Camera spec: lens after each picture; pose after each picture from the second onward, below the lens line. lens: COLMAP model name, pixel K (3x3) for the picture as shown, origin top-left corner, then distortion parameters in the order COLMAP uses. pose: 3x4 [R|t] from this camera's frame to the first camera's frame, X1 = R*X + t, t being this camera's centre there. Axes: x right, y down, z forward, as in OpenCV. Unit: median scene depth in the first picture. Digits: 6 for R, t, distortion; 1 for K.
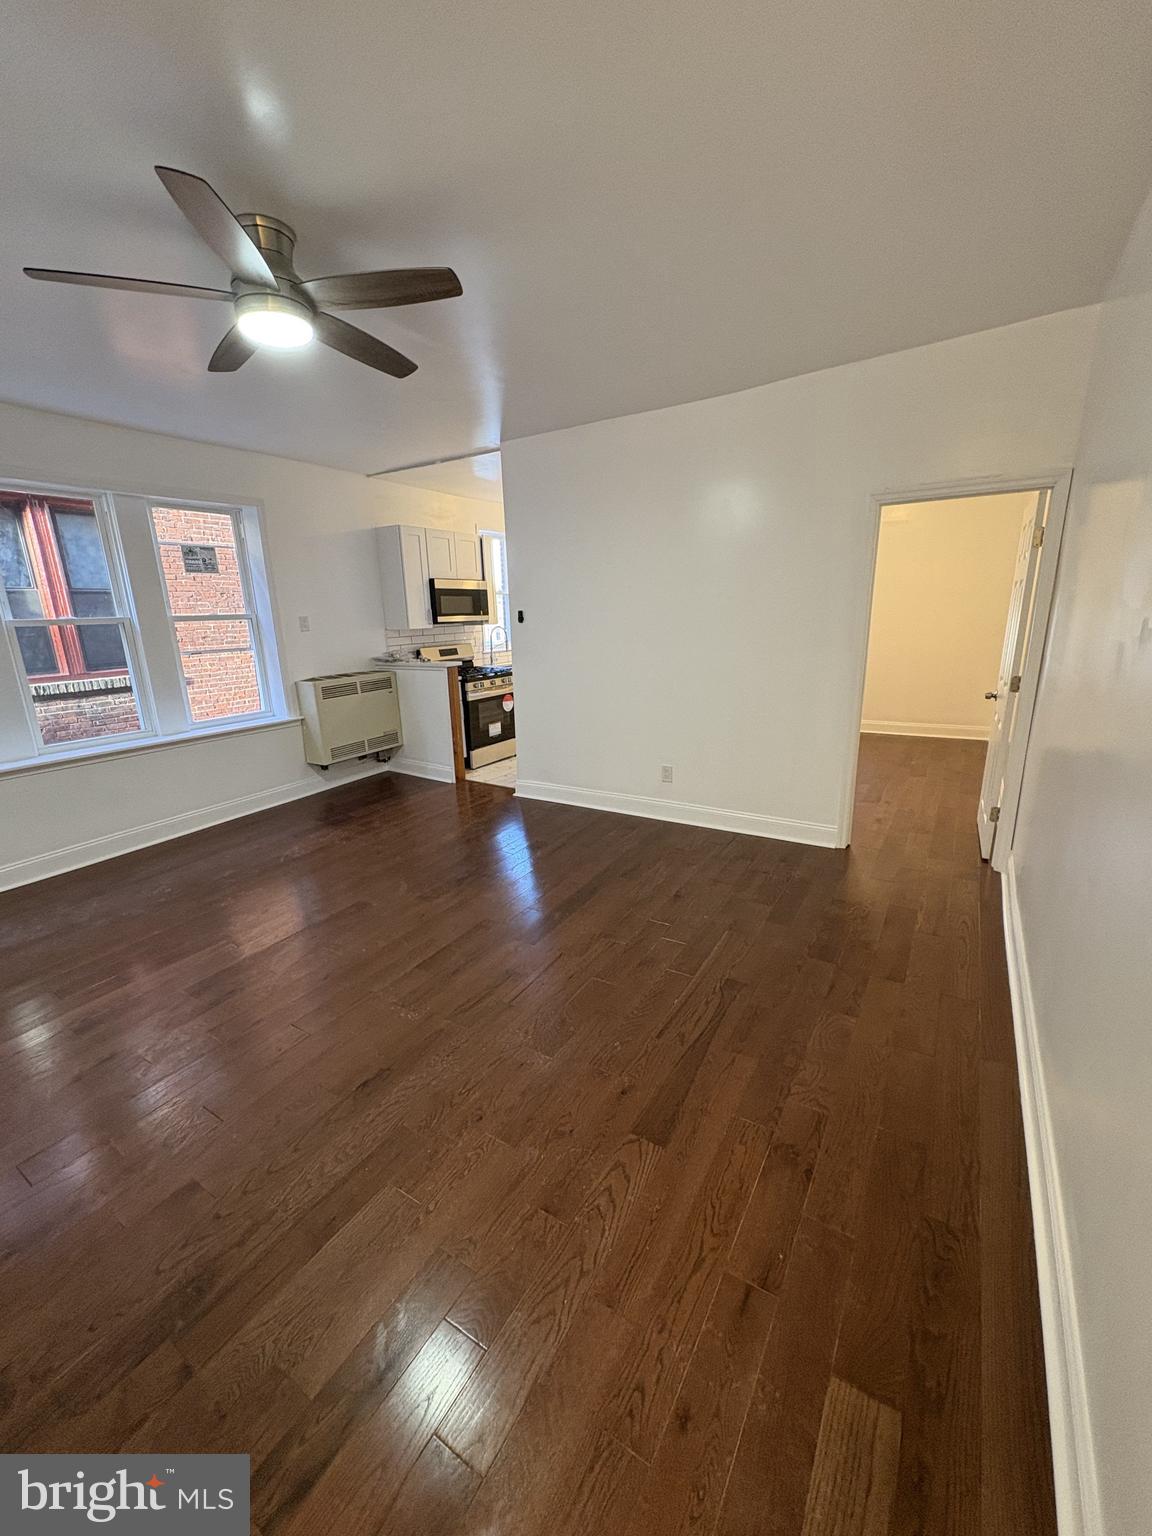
lens RADIAL K [[608.2, 0, 575.8], [0, 608.2, 771.1], [0, 0, 1]] dist [0.001375, 0.000444]
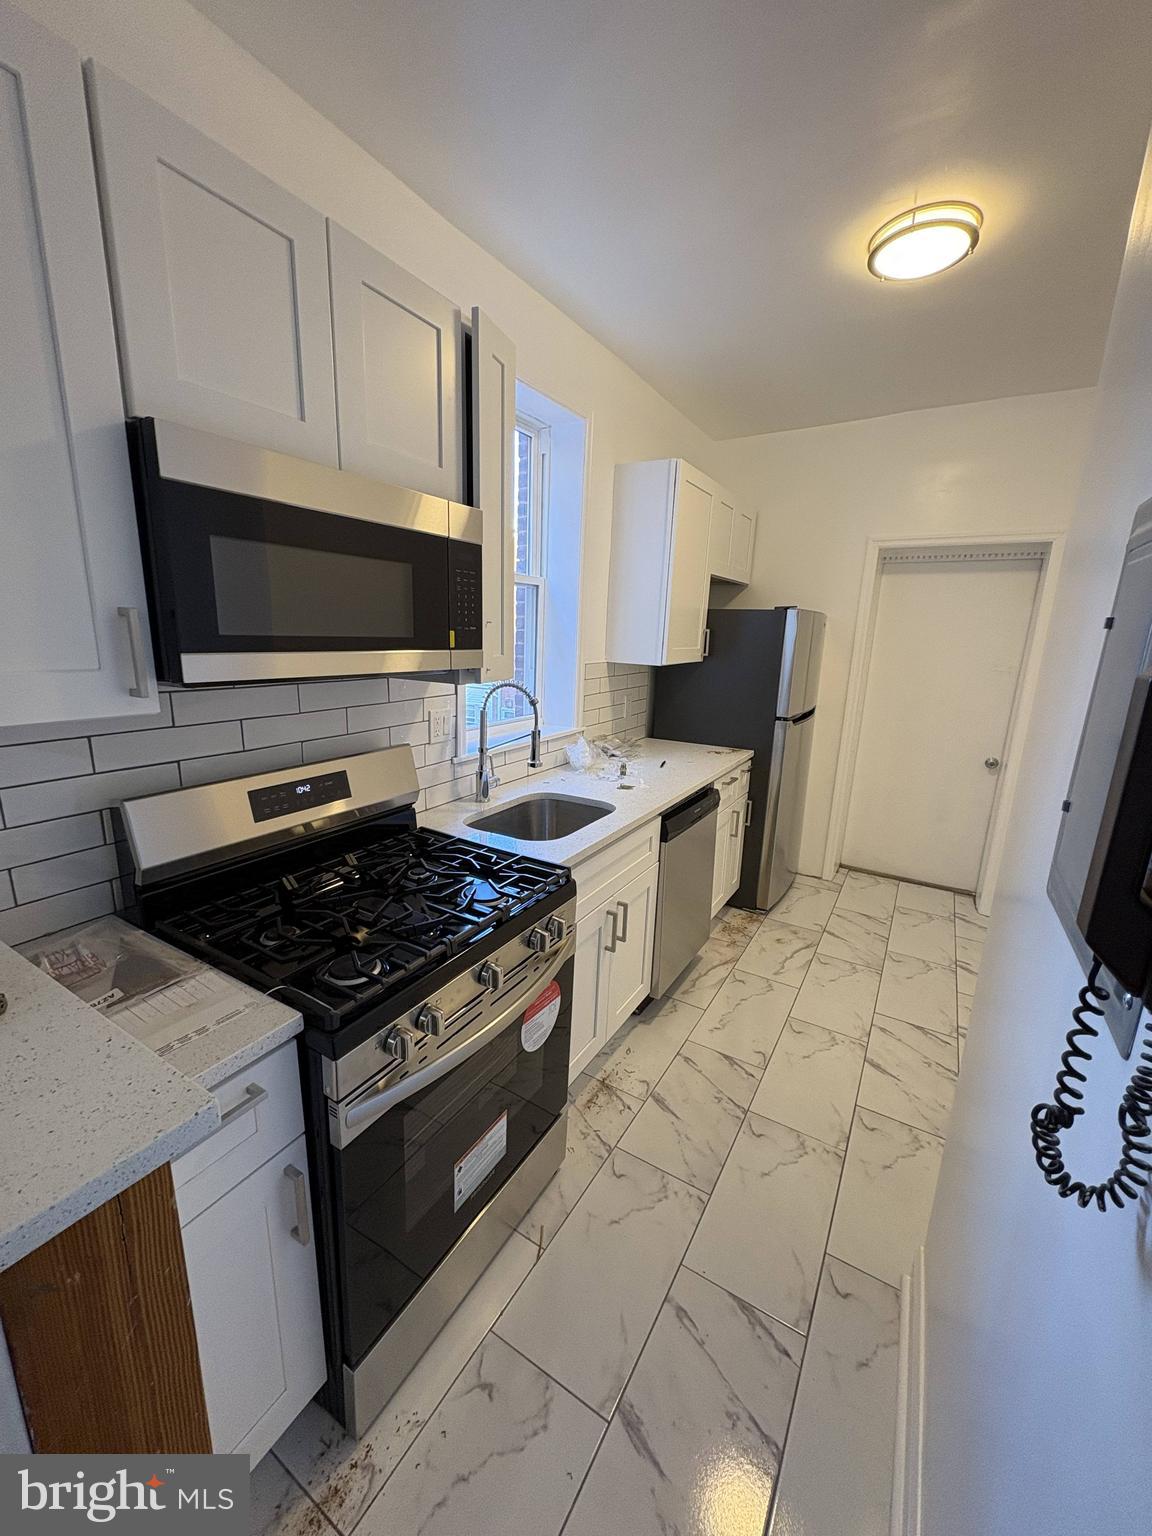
lens RADIAL K [[608.2, 0, 575.8], [0, 608.2, 771.1], [0, 0, 1]] dist [0.001375, 0.000444]
pose [[0.997923, 0.054771, 0.033906, -0.126331], [-0.053665, 0.998023, -0.032713, -0.229531], [-0.035631, 0.030825, 0.998890, 0.859467]]
